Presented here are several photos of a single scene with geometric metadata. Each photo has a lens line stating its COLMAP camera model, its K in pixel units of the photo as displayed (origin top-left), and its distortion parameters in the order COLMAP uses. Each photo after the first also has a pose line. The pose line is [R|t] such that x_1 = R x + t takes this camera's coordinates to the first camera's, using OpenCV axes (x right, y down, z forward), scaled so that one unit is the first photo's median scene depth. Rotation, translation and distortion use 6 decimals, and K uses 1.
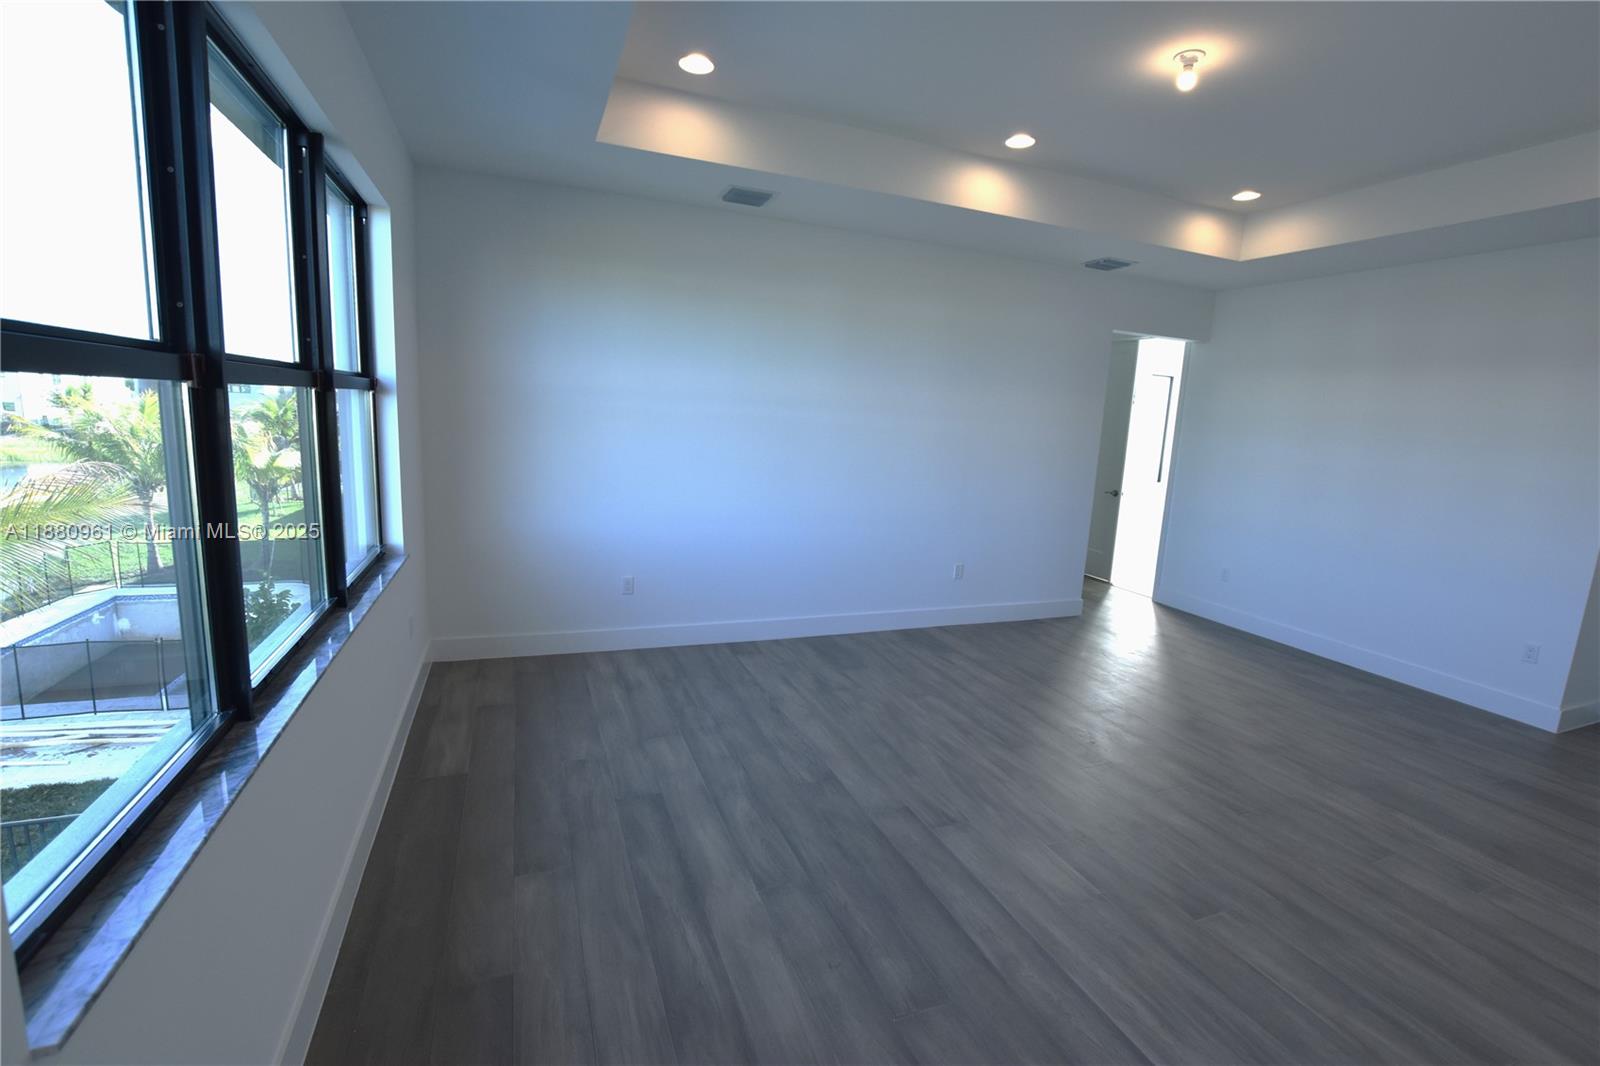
lens RADIAL K [[701.7, 0, 798.9], [0, 701.7, 531.9], [0, 0, 1]] dist [-0.005400, -0.000002]
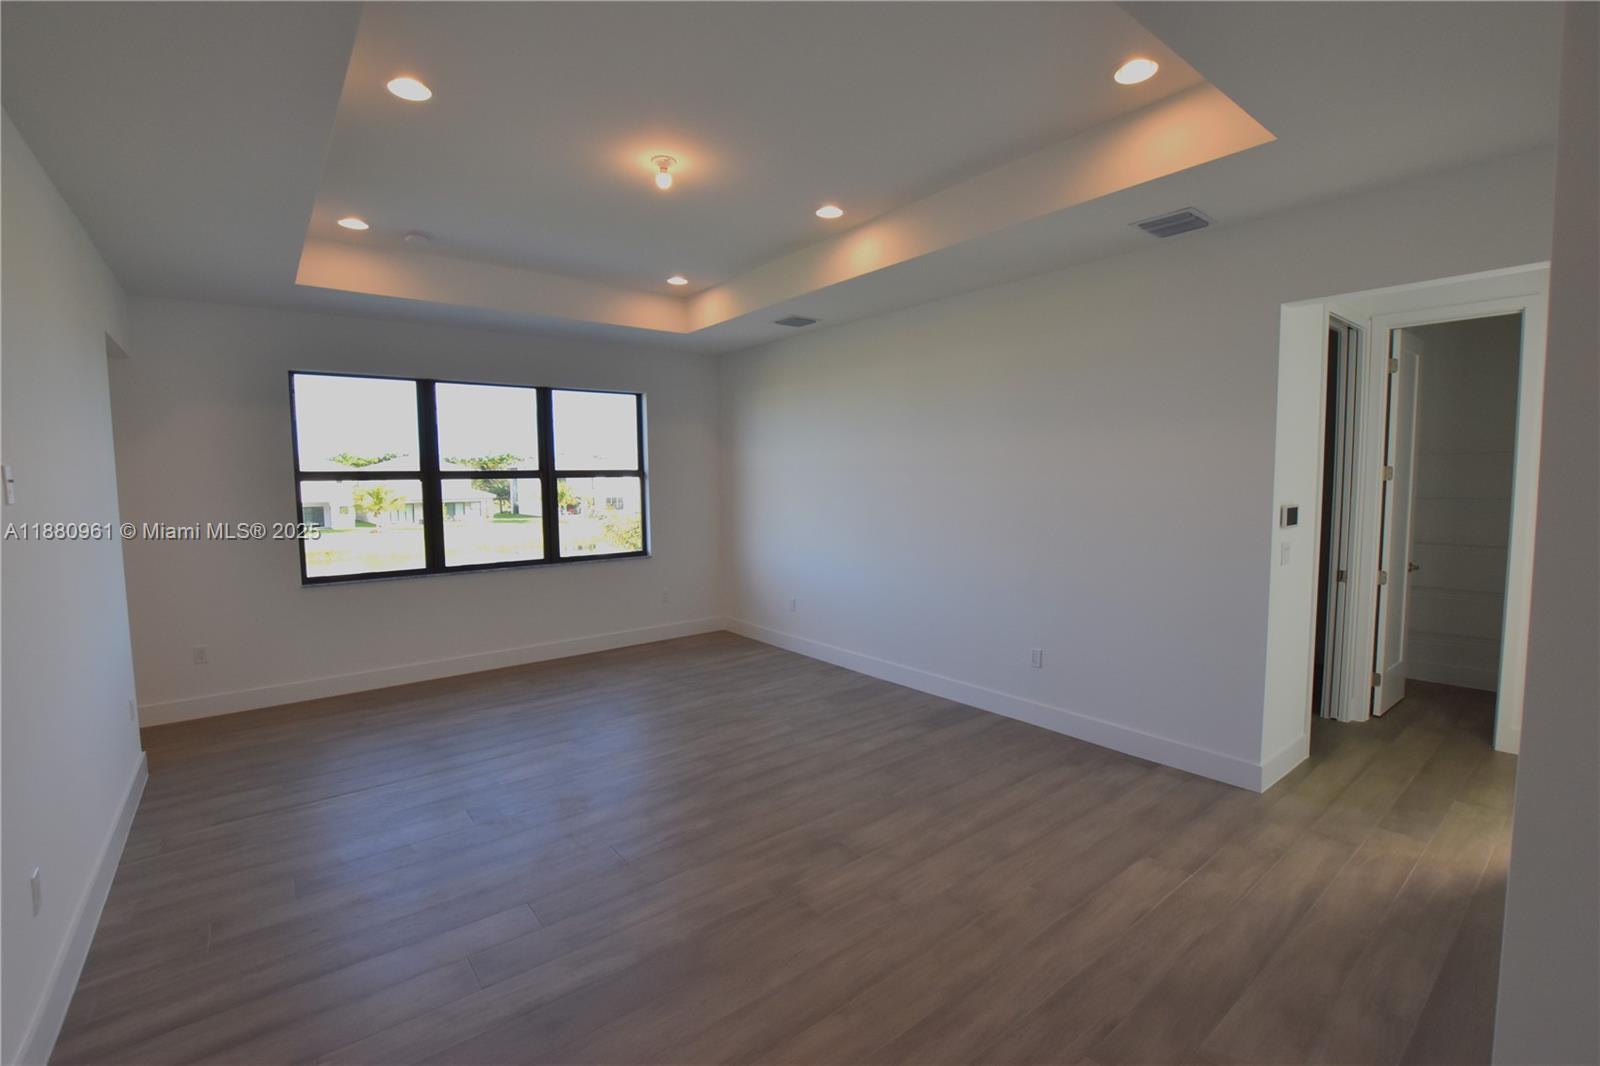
lens RADIAL K [[701.7, 0, 807.4], [0, 701.7, 532.7], [0, 0, 1]] dist [-0.005400, -0.000002]
pose [[0.290557, 0.021941, -0.956606, 1.119006], [-0.132175, 0.991073, -0.017415, -0.044941], [0.947685, 0.131500, 0.290863, 0.608193]]
